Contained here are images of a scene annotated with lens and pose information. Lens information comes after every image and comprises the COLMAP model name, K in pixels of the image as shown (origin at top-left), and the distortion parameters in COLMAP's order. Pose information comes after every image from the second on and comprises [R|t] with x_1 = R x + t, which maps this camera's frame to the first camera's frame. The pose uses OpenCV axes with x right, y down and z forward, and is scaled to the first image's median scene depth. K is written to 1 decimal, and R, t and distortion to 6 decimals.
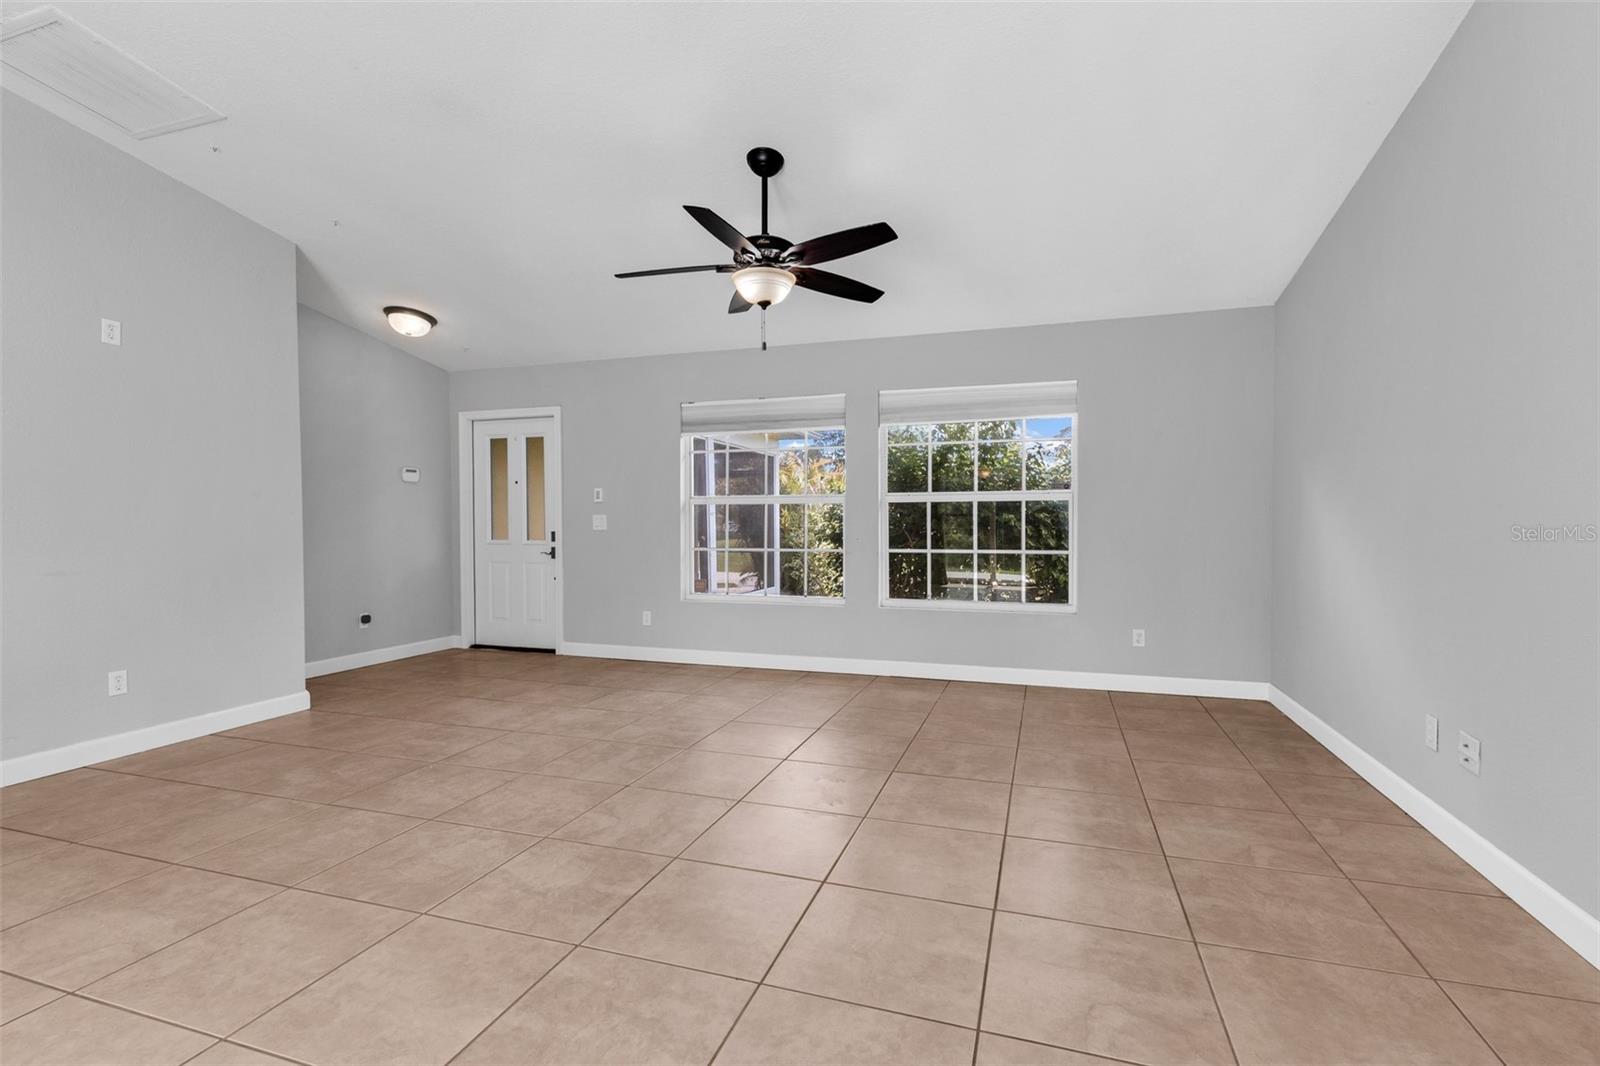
lens RADIAL K [[691.2, 0, 824.3], [0, 691.2, 540.5], [0, 0, 1]] dist [0.001271, 0.000075]
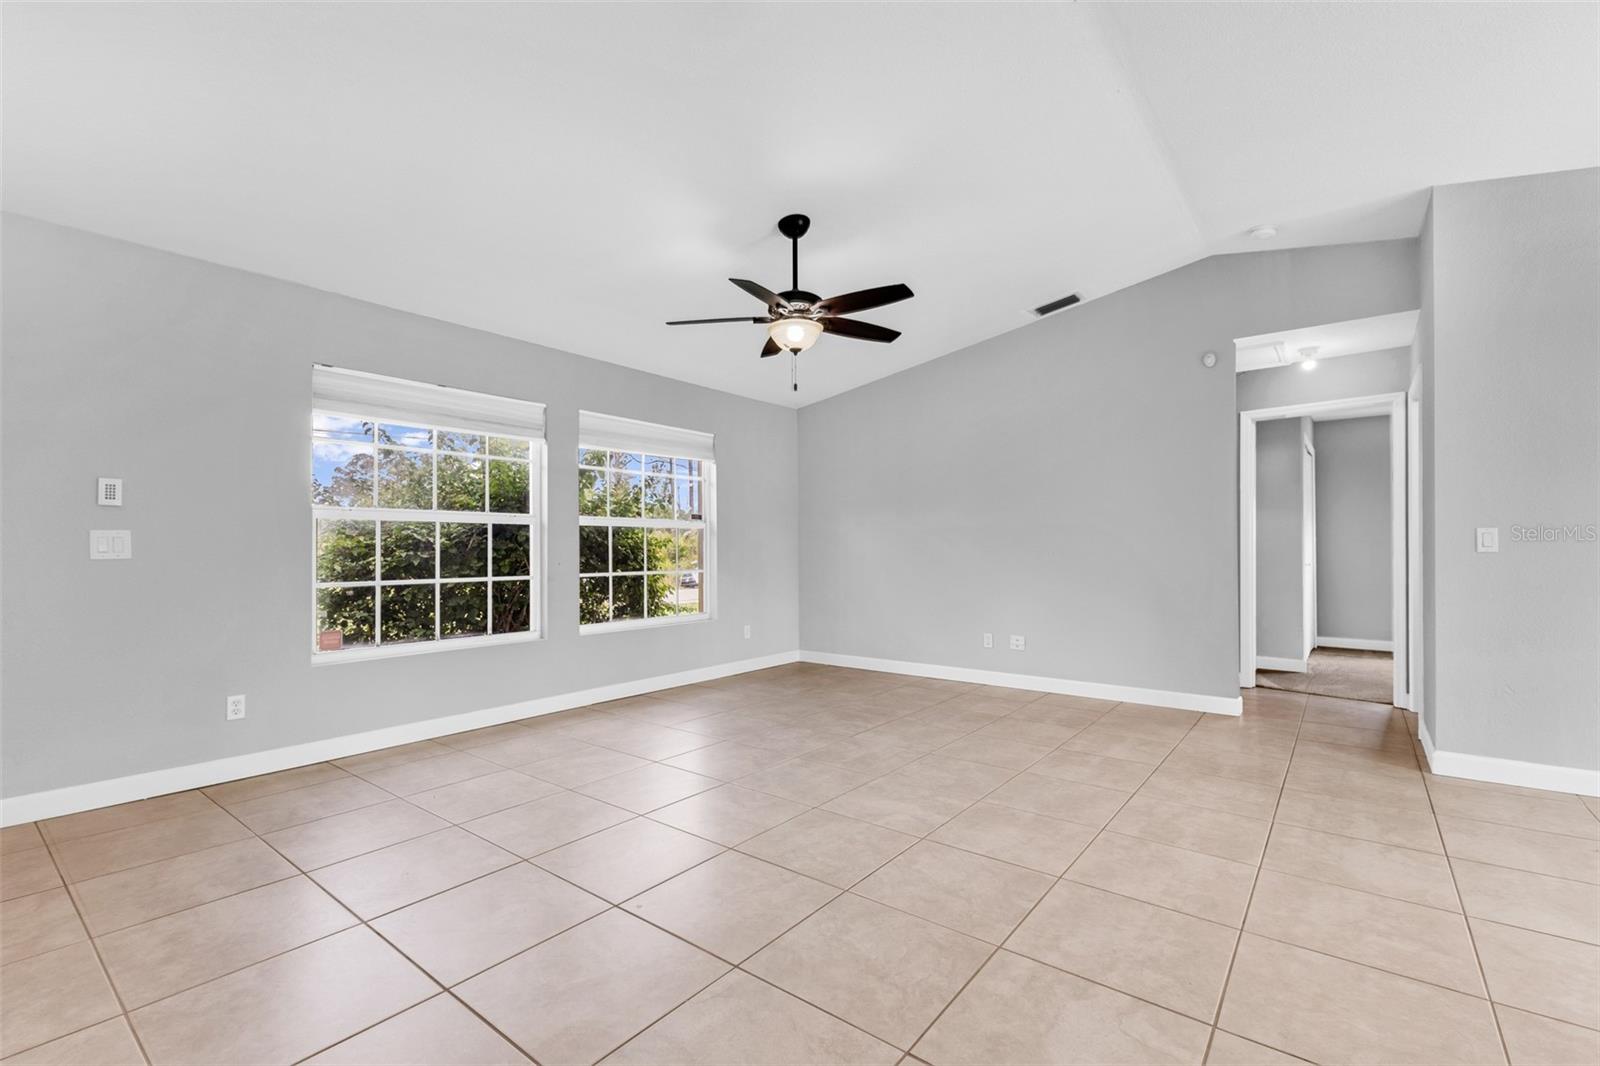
lens RADIAL K [[708.6, 0, 776.0], [0, 708.6, 547.1], [0, 0, 1]] dist [0.004298, 0.000282]
pose [[0.370527, 0.002221, 0.928819, -0.723787], [0.024876, 0.999615, -0.012314, -0.005748], [-0.928488, 0.027668, 0.370329, 0.381575]]
